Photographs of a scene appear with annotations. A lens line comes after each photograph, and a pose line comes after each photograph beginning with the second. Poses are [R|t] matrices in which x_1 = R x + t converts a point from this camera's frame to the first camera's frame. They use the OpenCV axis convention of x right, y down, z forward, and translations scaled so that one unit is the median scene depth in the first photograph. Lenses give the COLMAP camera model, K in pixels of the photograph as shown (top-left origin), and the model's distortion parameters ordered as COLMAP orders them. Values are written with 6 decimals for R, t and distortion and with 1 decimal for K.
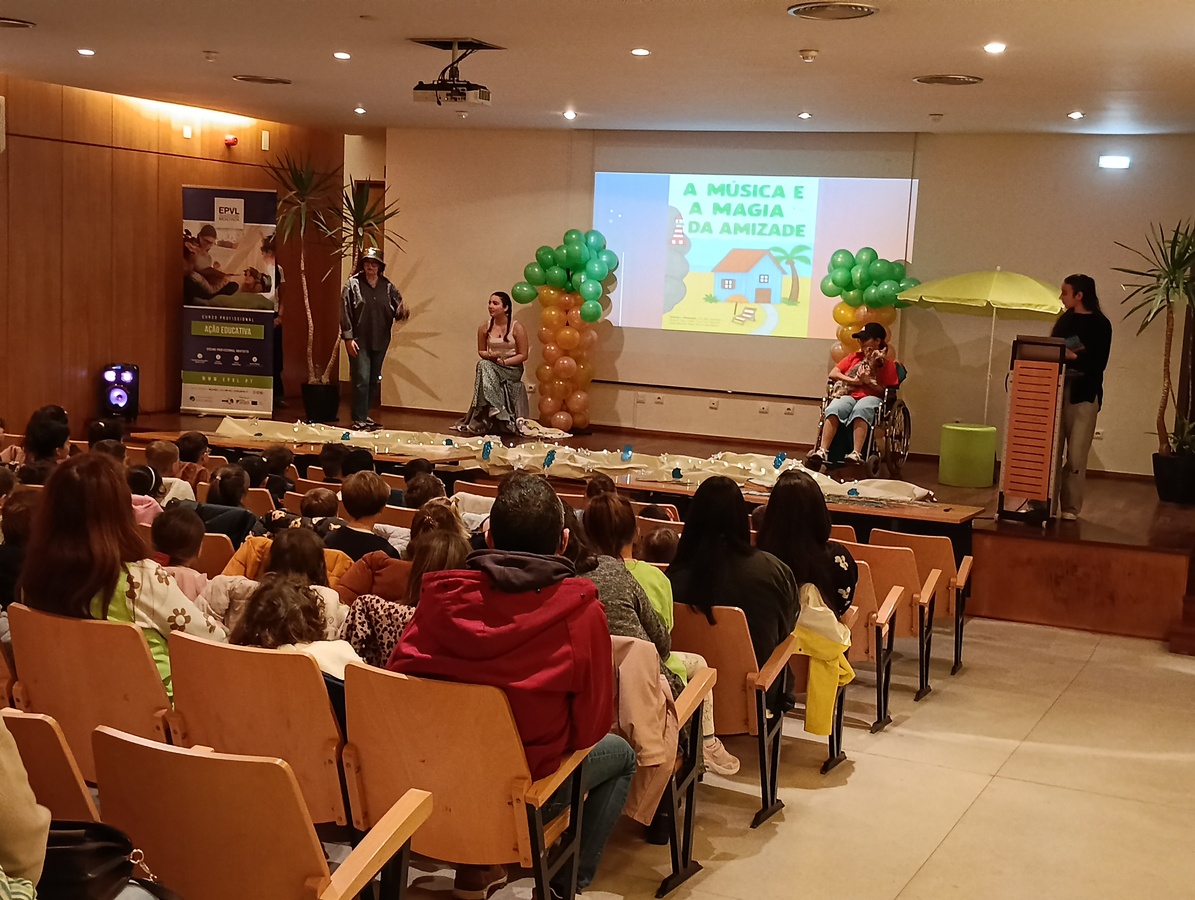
lens RADIAL K [[1581.5, 0, 597.5], [0, 1581.5, 450.0], [0, 0, 1]] dist [0.158072, -0.314656]
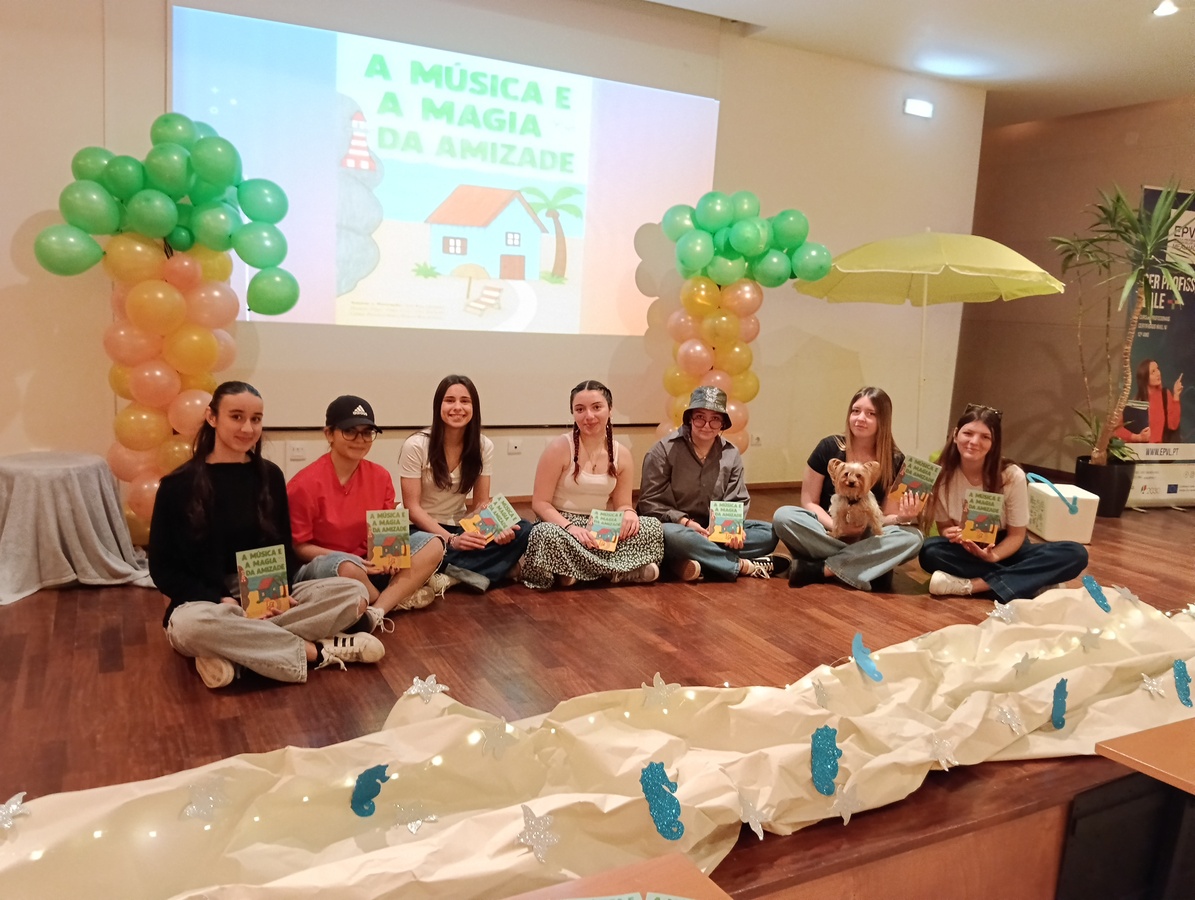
lens RADIAL K [[1002.3, 0, 579.8], [0, 1002.3, 451.3], [0, 0, 1]] dist [0.073990, -0.156559]
pose [[0.604208, -0.126208, 0.786768, -0.209980], [0.074872, 0.992001, 0.101631, -0.071038], [-0.793301, -0.002499, 0.608824, 0.820094]]
